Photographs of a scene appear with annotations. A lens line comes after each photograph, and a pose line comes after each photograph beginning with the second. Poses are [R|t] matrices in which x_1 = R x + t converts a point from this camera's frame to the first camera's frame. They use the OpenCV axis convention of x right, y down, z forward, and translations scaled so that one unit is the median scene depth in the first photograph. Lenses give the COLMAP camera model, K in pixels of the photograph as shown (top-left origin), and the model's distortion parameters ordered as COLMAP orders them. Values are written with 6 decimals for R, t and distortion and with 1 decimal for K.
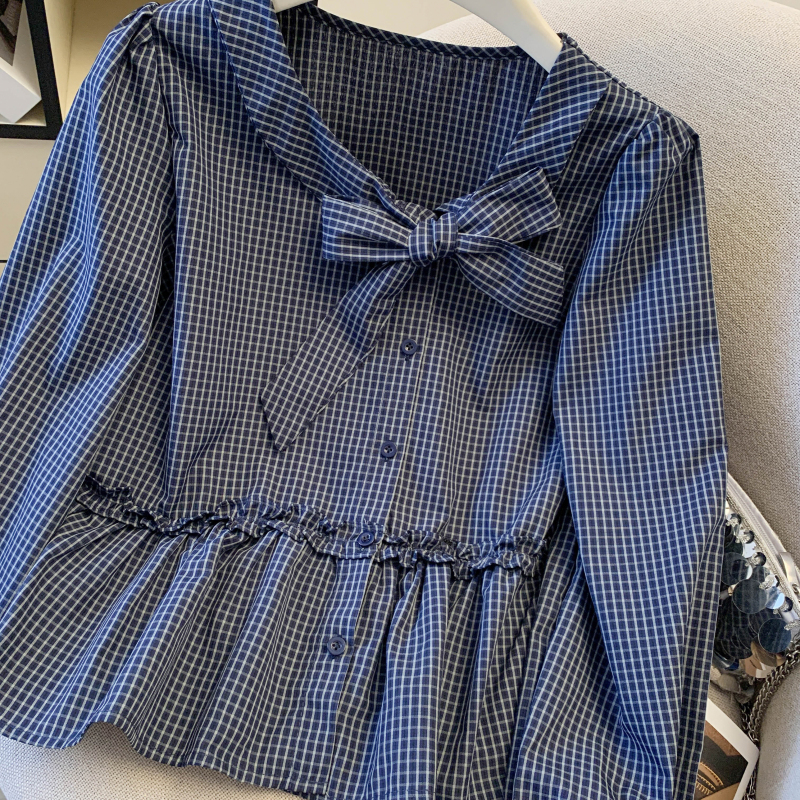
lens RADIAL K [[835.7, 0, 401.2], [0, 835.7, 432.7], [0, 0, 1]] dist [0.149359, -0.383337]
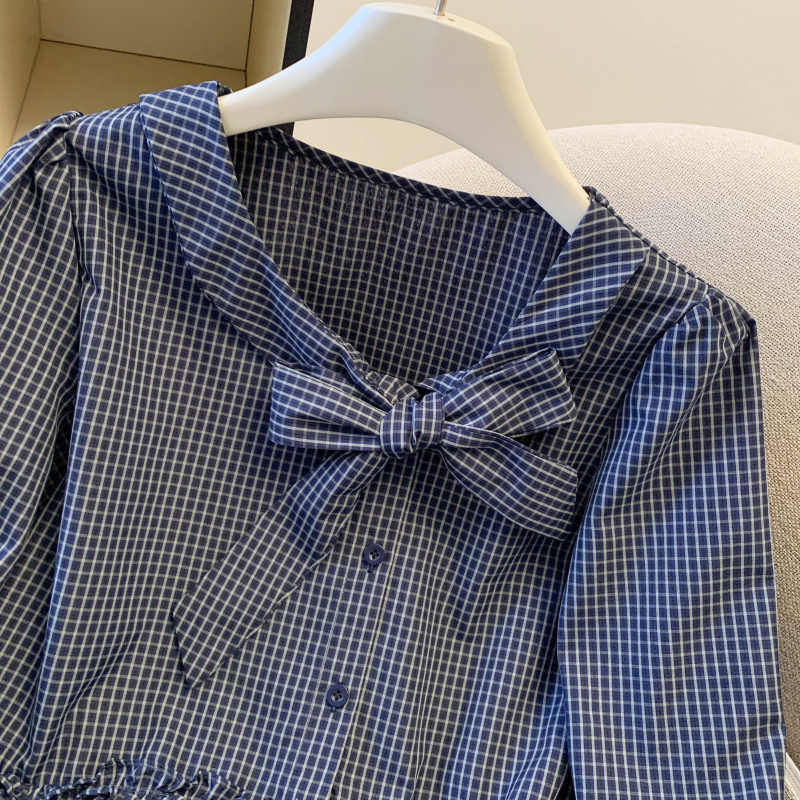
lens RADIAL K [[807.7, 0, 408.6], [0, 807.7, 401.2], [0, 0, 1]] dist [0.125079, -0.315378]
pose [[0.997854, 0.062060, 0.020874, 0.017668], [-0.059830, 0.993737, -0.094382, -0.182631], [-0.026601, 0.092930, 0.995317, 0.255319]]
